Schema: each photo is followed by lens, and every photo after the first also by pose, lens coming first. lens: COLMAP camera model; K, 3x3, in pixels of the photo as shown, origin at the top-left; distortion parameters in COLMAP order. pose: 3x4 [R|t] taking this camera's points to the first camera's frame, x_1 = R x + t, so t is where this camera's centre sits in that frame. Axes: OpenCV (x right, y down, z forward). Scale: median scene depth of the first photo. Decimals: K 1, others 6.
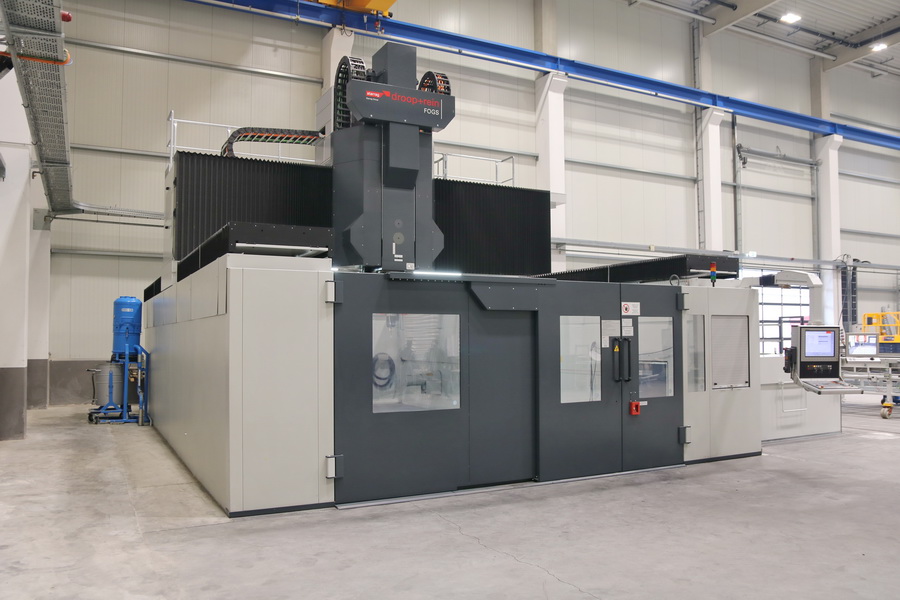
lens RADIAL K [[713.0, 0, 449.1], [0, 713.0, 312.6], [0, 0, 1]] dist [-0.119931, 0.112913]
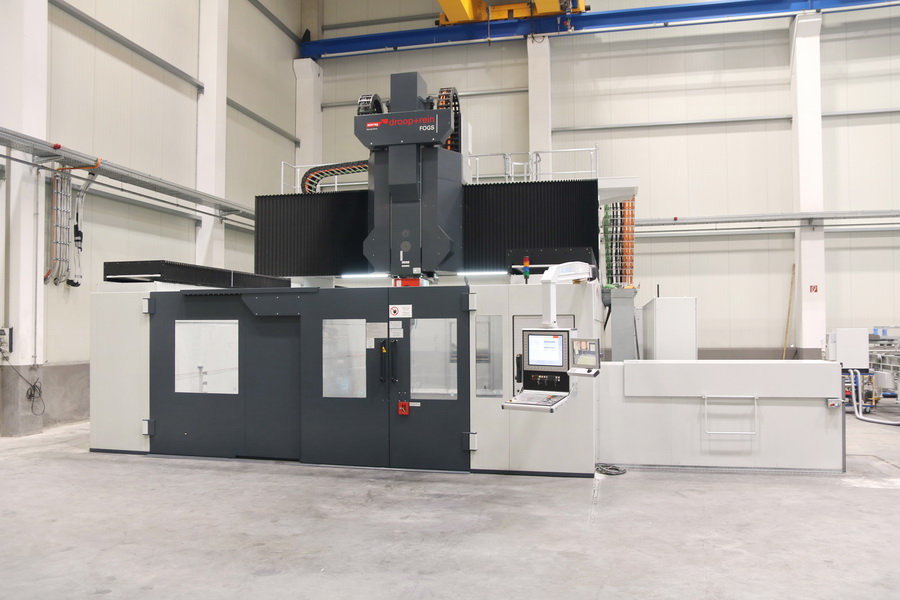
lens RADIAL K [[709.3, 0, 448.0], [0, 709.3, 312.5], [0, 0, 1]] dist [-0.123387, 0.118110]
pose [[0.753676, -0.012496, -0.657128, 0.757317], [0.024590, 0.999655, 0.009193, -0.008807], [0.656786, -0.023088, 0.753723, 0.206965]]
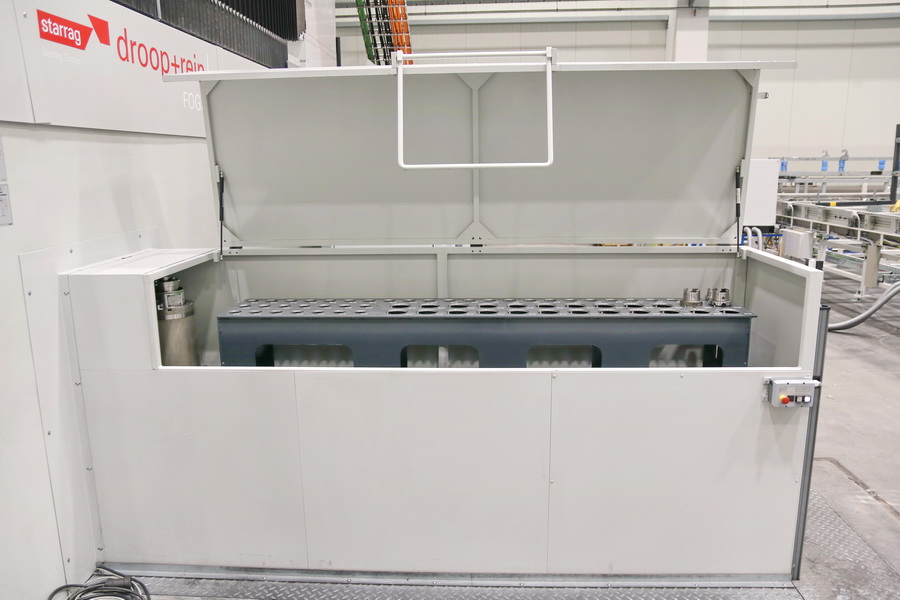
lens RADIAL K [[709.3, 0, 448.0], [0, 709.3, 312.5], [0, 0, 1]] dist [-0.123387, 0.118110]
pose [[0.860468, 0.102216, -0.499146, 0.596231], [0.025577, 0.969768, 0.242683, 0.019887], [0.508862, -0.221588, 0.831840, 0.787565]]
